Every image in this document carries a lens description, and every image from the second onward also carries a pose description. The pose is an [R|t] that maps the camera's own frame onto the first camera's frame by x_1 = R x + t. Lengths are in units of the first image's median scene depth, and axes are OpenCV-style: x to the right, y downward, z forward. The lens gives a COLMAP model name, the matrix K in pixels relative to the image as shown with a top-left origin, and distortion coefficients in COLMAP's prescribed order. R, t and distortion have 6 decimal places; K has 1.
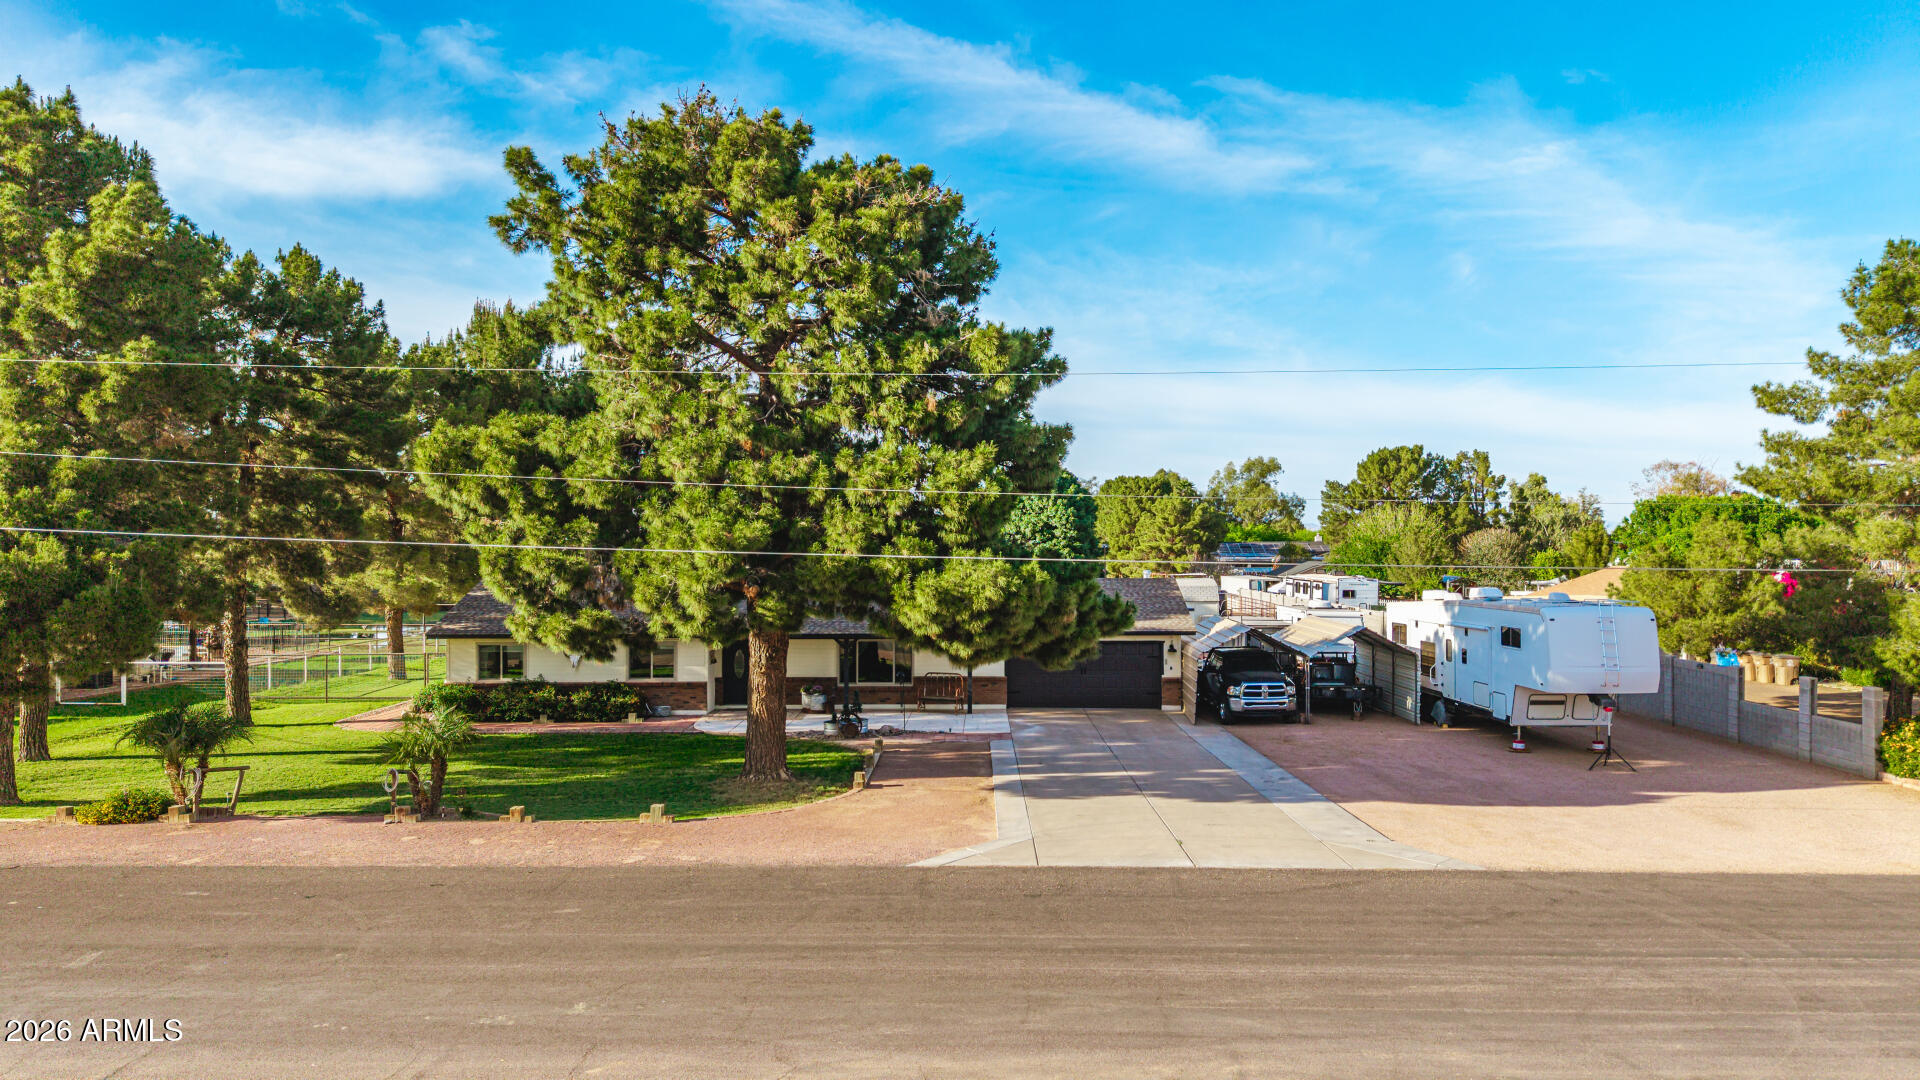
lens RADIAL K [[1266.6, 0, 985.6], [0, 1266.6, 545.2], [0, 0, 1]] dist [0.043208, -0.060410]
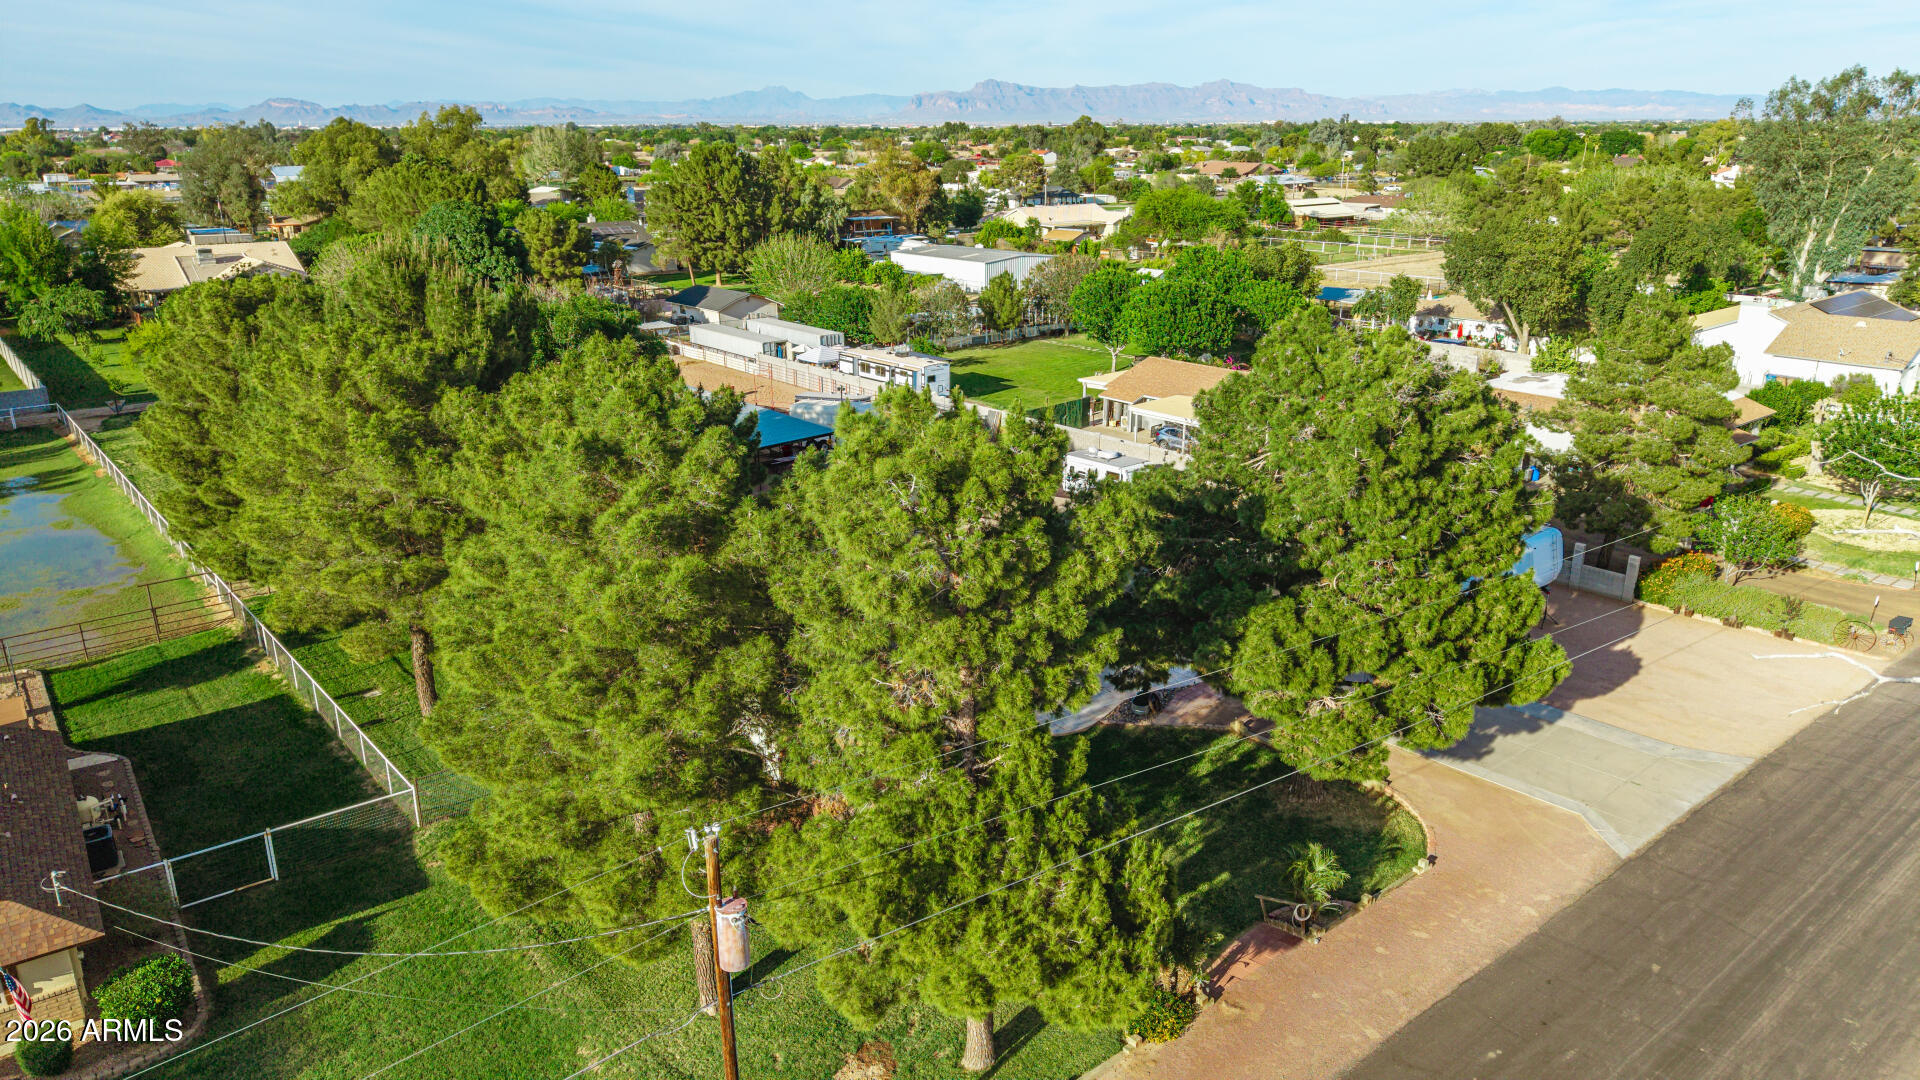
lens RADIAL K [[1266.6, 0, 985.6], [0, 1266.6, 545.2], [0, 0, 1]] dist [0.043208, -0.060410]
pose [[0.753716, -0.198425, 0.626529, -0.901322], [-0.004202, 0.951857, 0.306512, -0.353869], [-0.657186, -0.233656, 0.716597, 0.220052]]
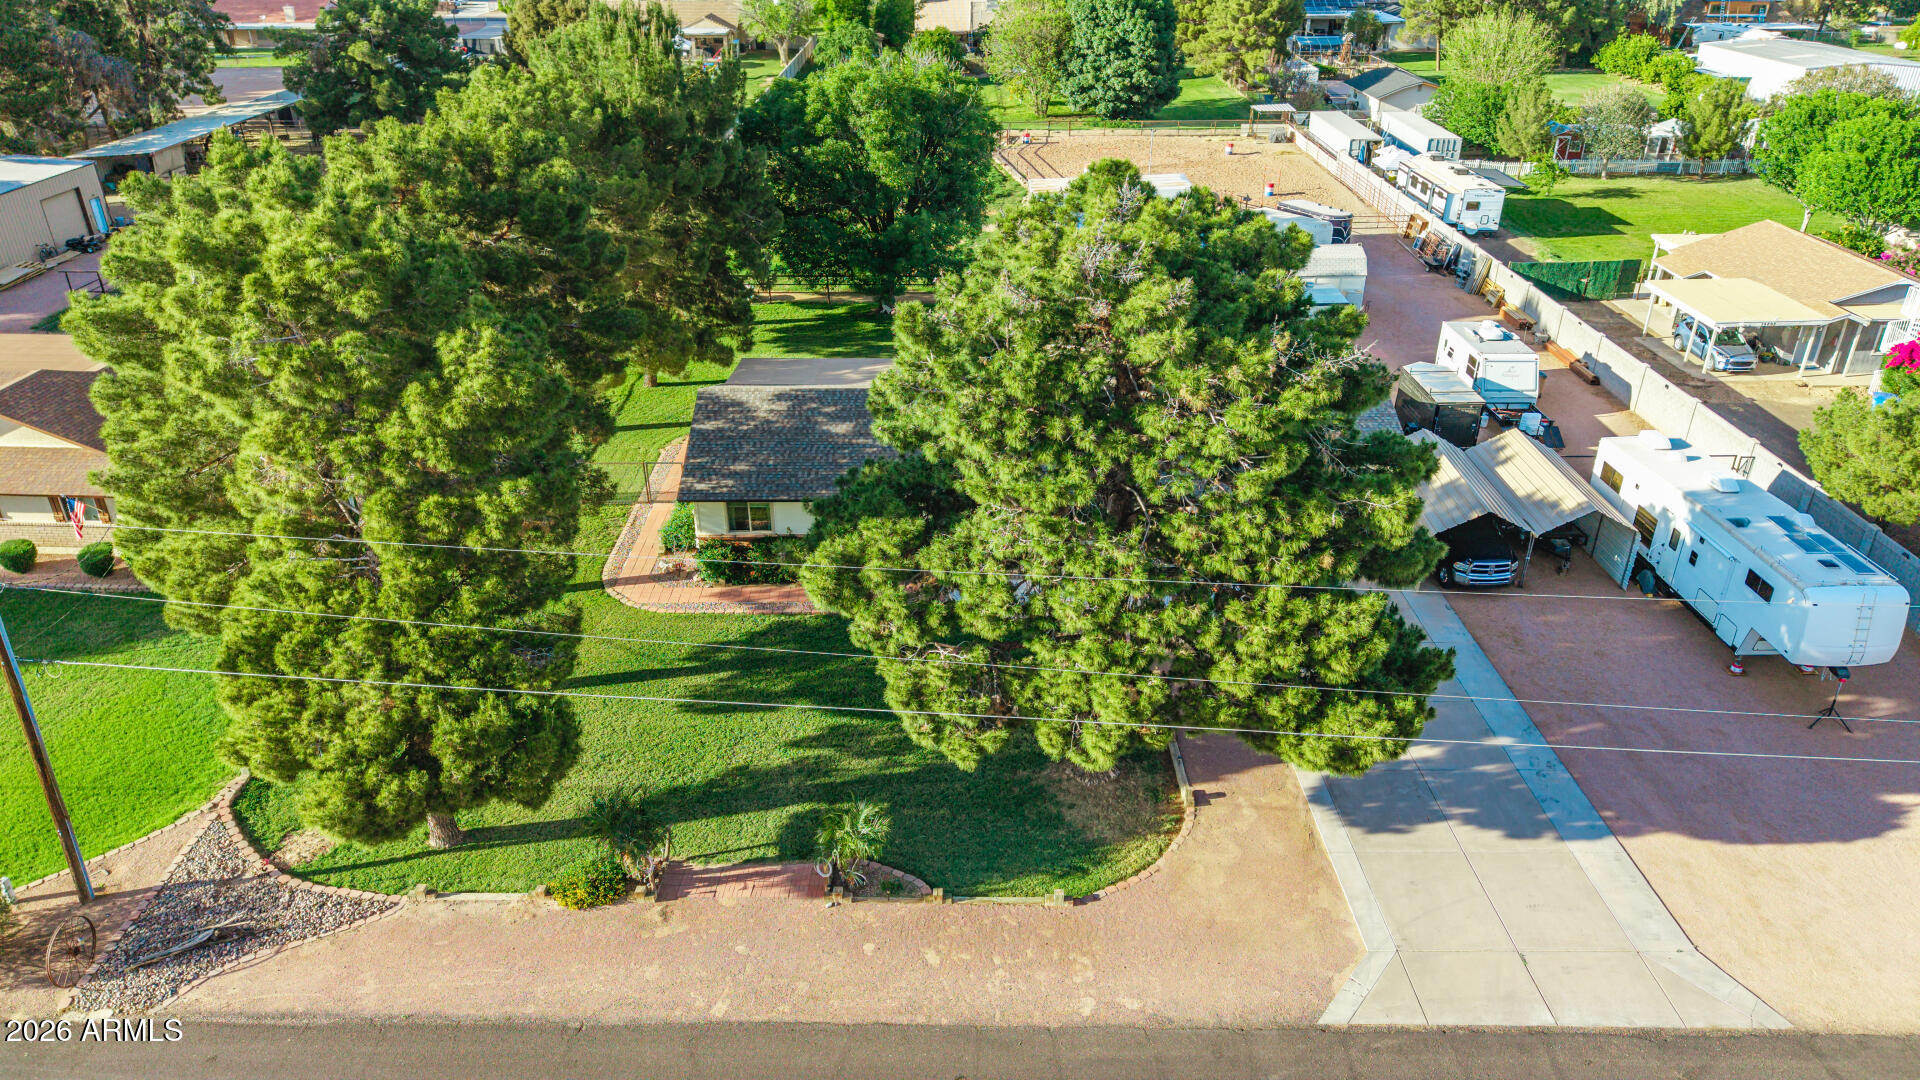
lens RADIAL K [[1266.6, 0, 985.6], [0, 1266.6, 545.2], [0, 0, 1]] dist [0.043208, -0.060410]
pose [[0.999836, -0.000036, 0.018109, -0.207162], [-0.008372, 0.885791, 0.464009, -0.368391], [-0.016058, -0.464085, 0.885645, 0.071419]]
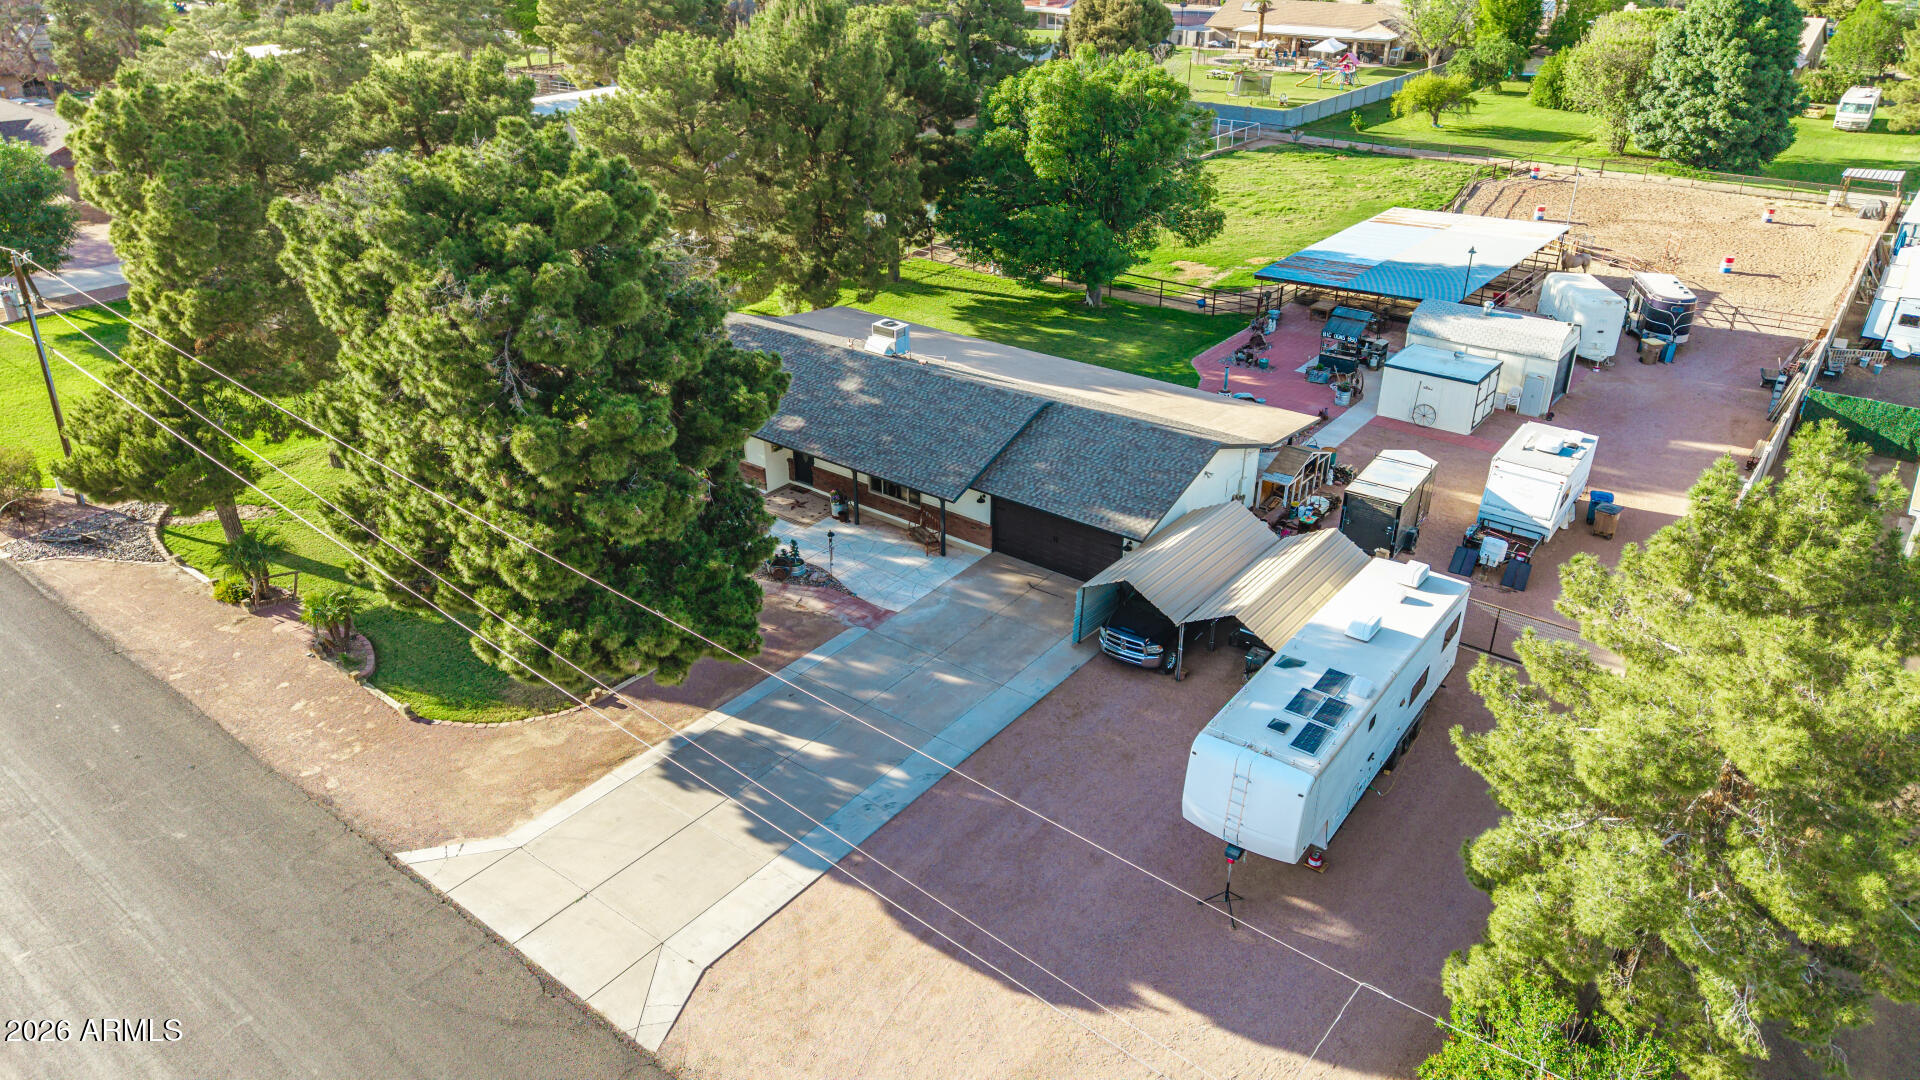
lens RADIAL K [[1265.4, 0, 992.0], [0, 1265.4, 591.0], [0, 0, 1]] dist [0.001988, -0.003773]
pose [[0.803648, 0.297627, -0.515333, 0.585496], [-0.004869, 0.869213, 0.494414, -0.374110], [0.595085, -0.394825, 0.699991, 0.261686]]
